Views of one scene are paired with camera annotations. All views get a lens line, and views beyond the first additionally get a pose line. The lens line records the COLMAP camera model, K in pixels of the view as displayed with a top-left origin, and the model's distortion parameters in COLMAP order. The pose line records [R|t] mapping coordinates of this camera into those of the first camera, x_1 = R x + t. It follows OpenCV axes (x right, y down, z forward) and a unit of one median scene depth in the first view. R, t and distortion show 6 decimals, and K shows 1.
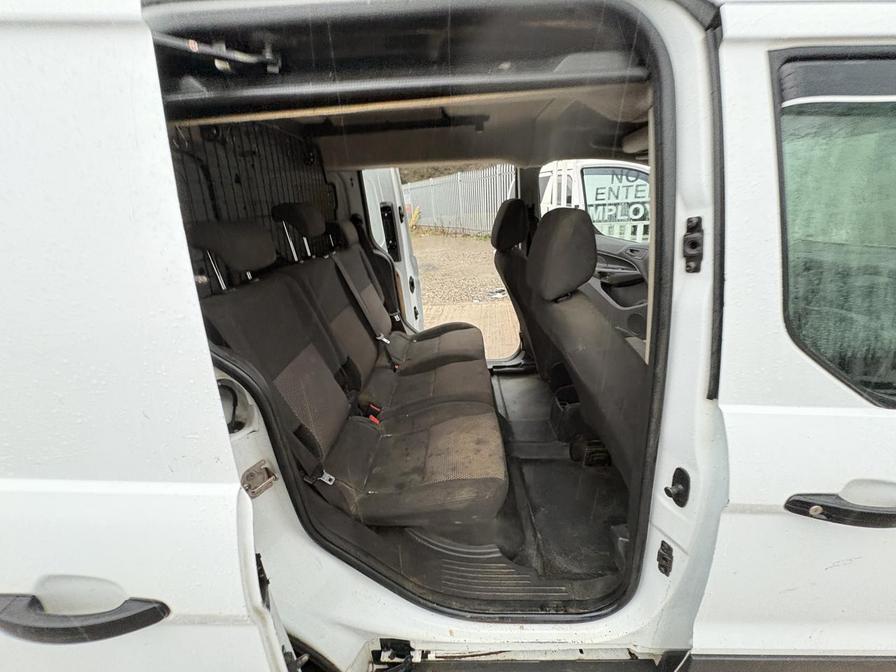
lens RADIAL K [[359.4, 0, 447.0], [0, 359.4, 335.3], [0, 0, 1]] dist [-0.000323, -0.000367]
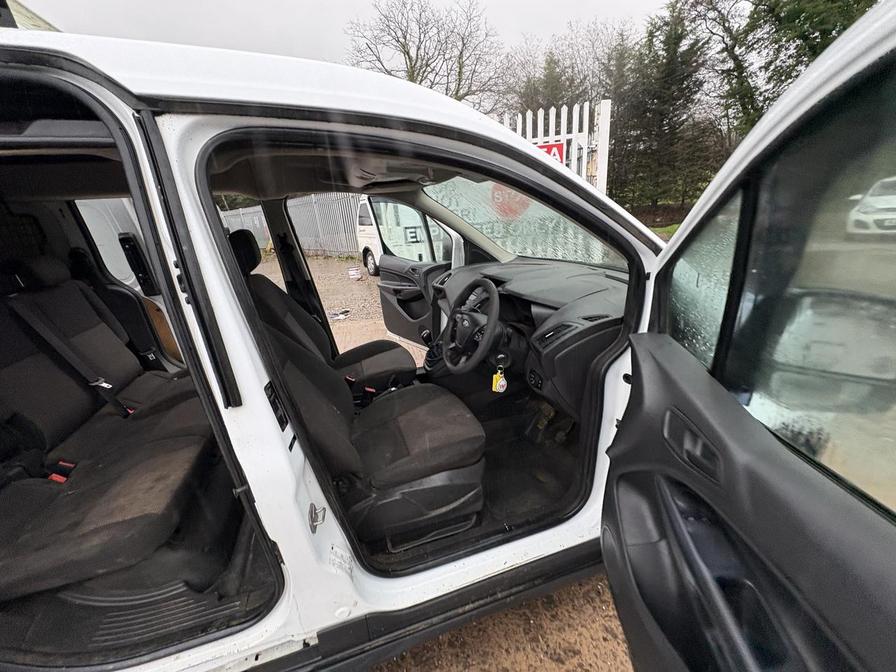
lens RADIAL K [[359.4, 0, 447.0], [0, 359.4, 335.3], [0, 0, 1]] dist [-0.000323, -0.000367]
pose [[0.947502, -0.107355, 0.301189, 0.390824], [0.120842, 0.992319, -0.026456, 0.016365], [-0.296035, 0.061463, 0.953197, -0.133565]]
